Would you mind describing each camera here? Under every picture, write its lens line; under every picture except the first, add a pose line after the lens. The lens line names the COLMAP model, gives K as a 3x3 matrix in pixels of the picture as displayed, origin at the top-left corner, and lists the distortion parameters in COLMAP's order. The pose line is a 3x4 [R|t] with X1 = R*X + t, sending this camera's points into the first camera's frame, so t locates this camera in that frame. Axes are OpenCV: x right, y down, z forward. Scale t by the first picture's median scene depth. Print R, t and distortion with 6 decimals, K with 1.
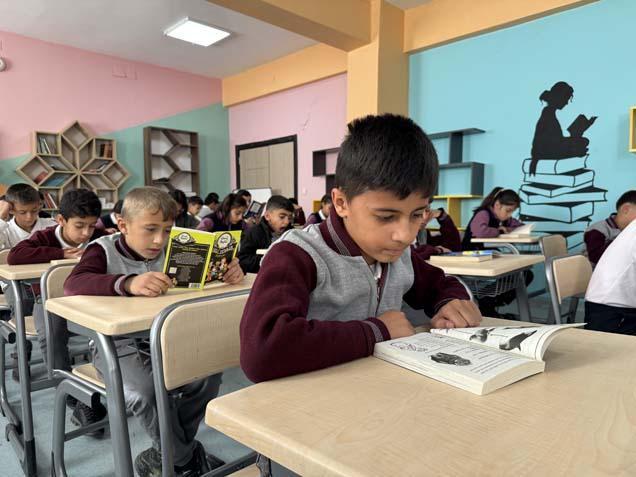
lens RADIAL K [[459.9, 0, 321.9], [0, 459.9, 237.1], [0, 0, 1]] dist [0.016636, -0.024745]
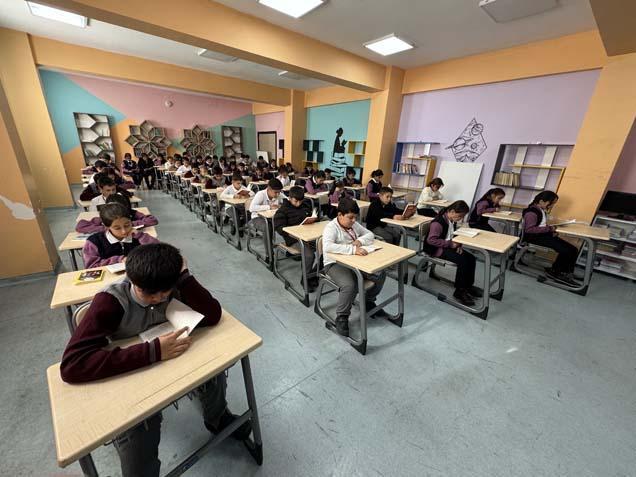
lens RADIAL K [[256.8, 0, 318.3], [0, 256.8, 239.0], [0, 0, 1]] dist [-0.002404, -0.000700]
pose [[0.994355, 0.078722, -0.071143, 0.375344], [-0.056271, 0.959675, 0.275421, -0.053245], [0.089956, -0.269863, 0.958688, -0.628170]]
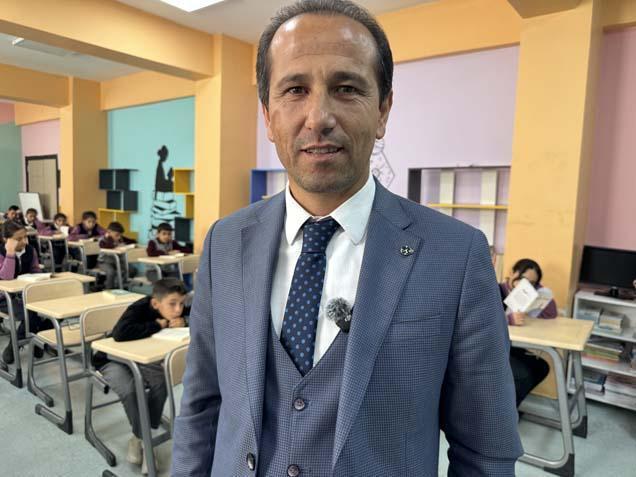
lens RADIAL K [[459.9, 0, 323.5], [0, 459.9, 240.4], [0, 0, 1]] dist [0.016636, -0.024745]
pose [[0.990278, 0.021345, 0.137458, 0.587614], [-0.027265, 0.998773, 0.041332, -0.056041], [-0.136407, -0.044678, 0.989645, -0.492048]]
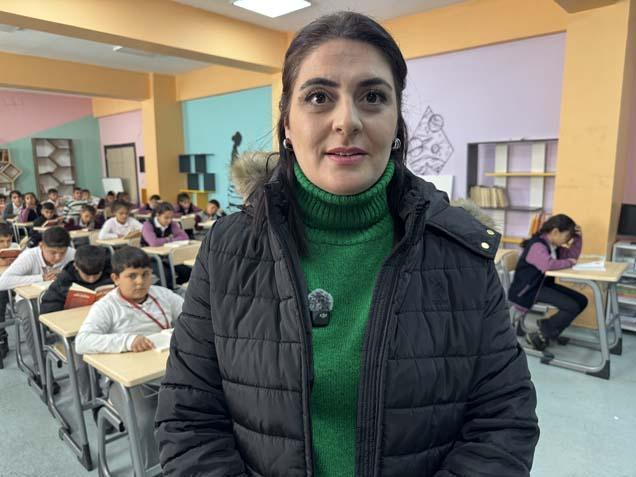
lens RADIAL K [[459.9, 0, 320.7], [0, 459.9, 247.3], [0, 0, 1]] dist [0.016636, -0.024745]
pose [[0.998248, -0.015532, 0.057092, 0.503994], [0.009180, 0.993902, 0.109886, -0.050083], [-0.058451, -0.109170, 0.992303, -0.623739]]
